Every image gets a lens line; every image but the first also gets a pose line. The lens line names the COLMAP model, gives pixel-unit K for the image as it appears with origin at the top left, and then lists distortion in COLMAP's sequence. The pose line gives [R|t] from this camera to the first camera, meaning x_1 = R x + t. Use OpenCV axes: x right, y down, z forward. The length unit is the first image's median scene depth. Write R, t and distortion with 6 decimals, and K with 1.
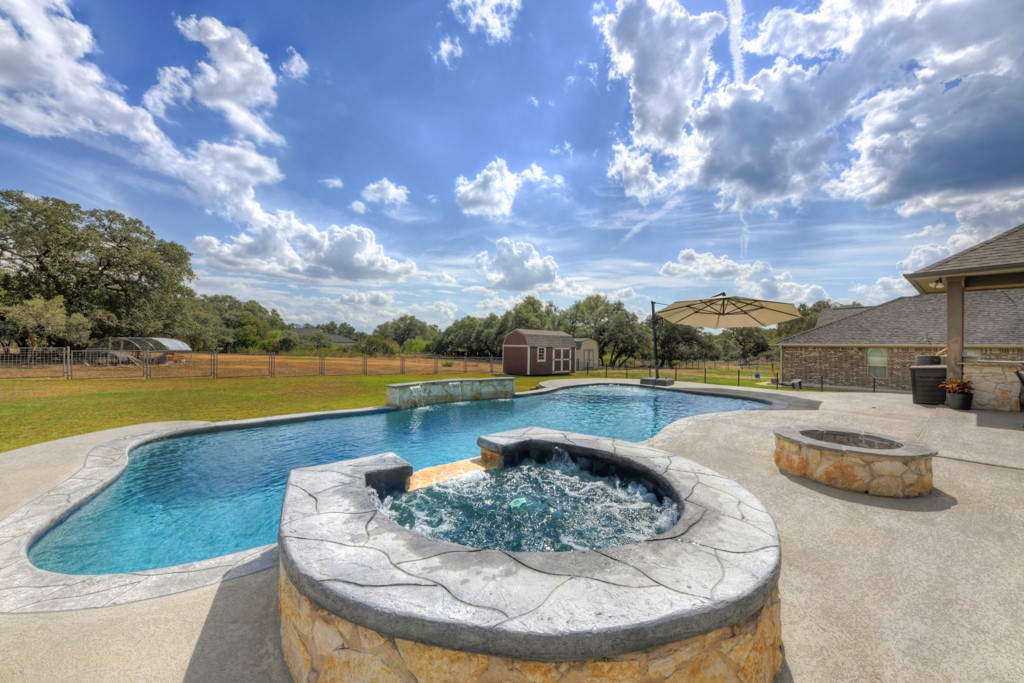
lens RADIAL K [[367.9, 0, 508.7], [0, 367.9, 339.8], [0, 0, 1]] dist [0.001424, -0.001375]
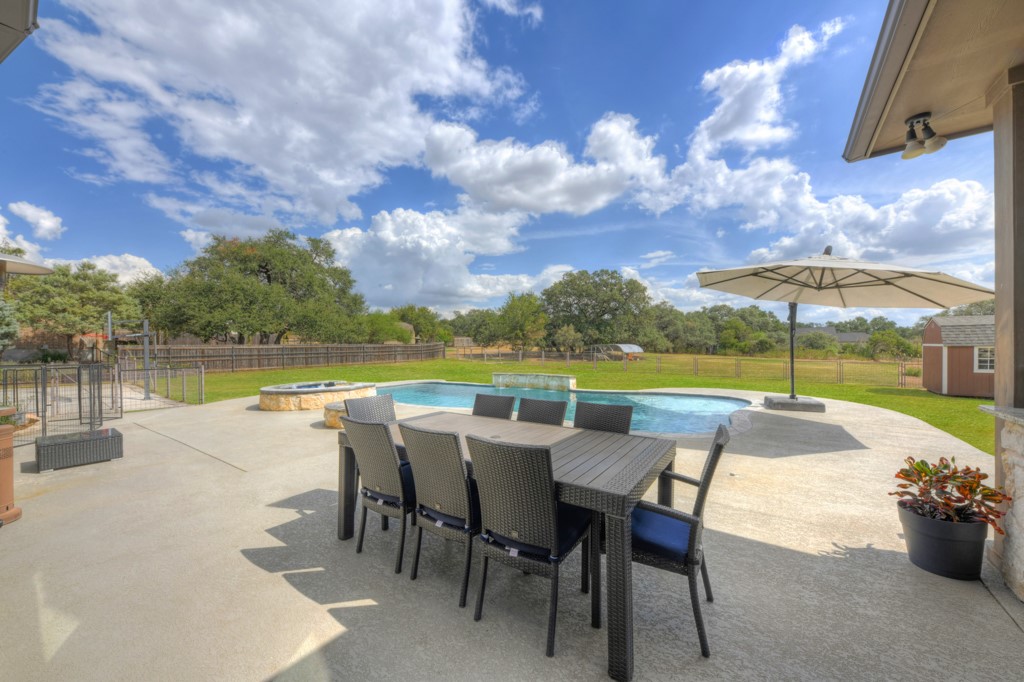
lens RADIAL K [[367.9, 0, 512.8], [0, 367.9, 344.2], [0, 0, 1]] dist [0.001424, -0.001375]
pose [[0.235008, -0.019191, -0.971804, 0.512156], [0.027071, 0.999546, -0.013192, 0.003347], [0.971616, -0.023207, 0.235421, 0.177238]]
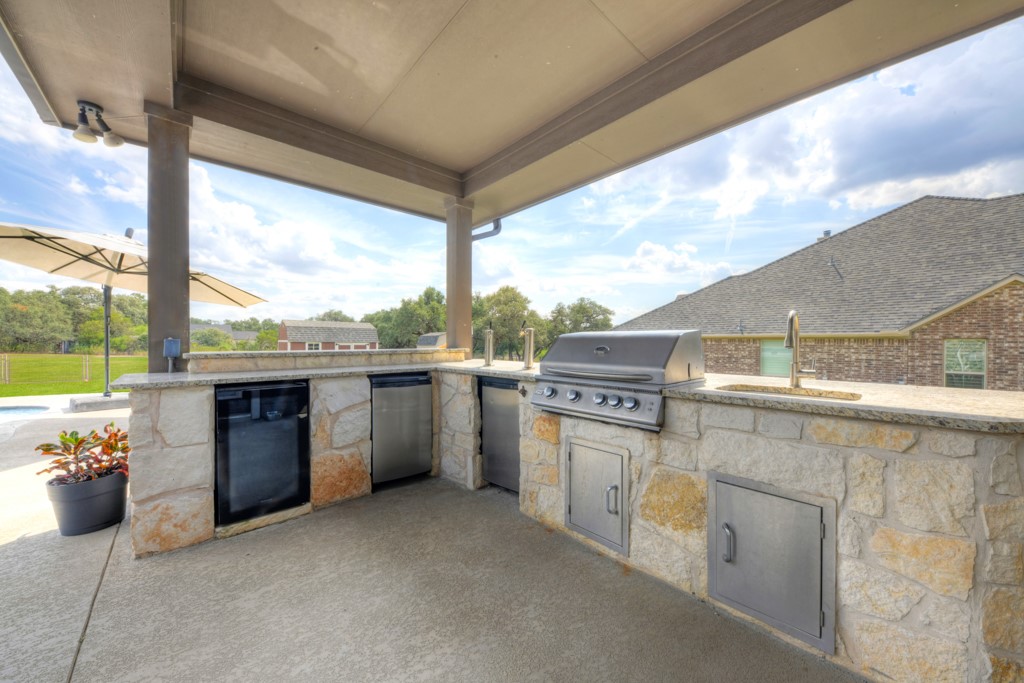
lens RADIAL K [[367.9, 0, 517.9], [0, 367.9, 346.3], [0, 0, 1]] dist [0.001424, -0.001375]
pose [[0.999623, -0.008372, 0.026135, 0.581494], [0.007703, 0.999643, 0.025575, 0.013125], [-0.026340, -0.025364, 0.999331, 0.209526]]
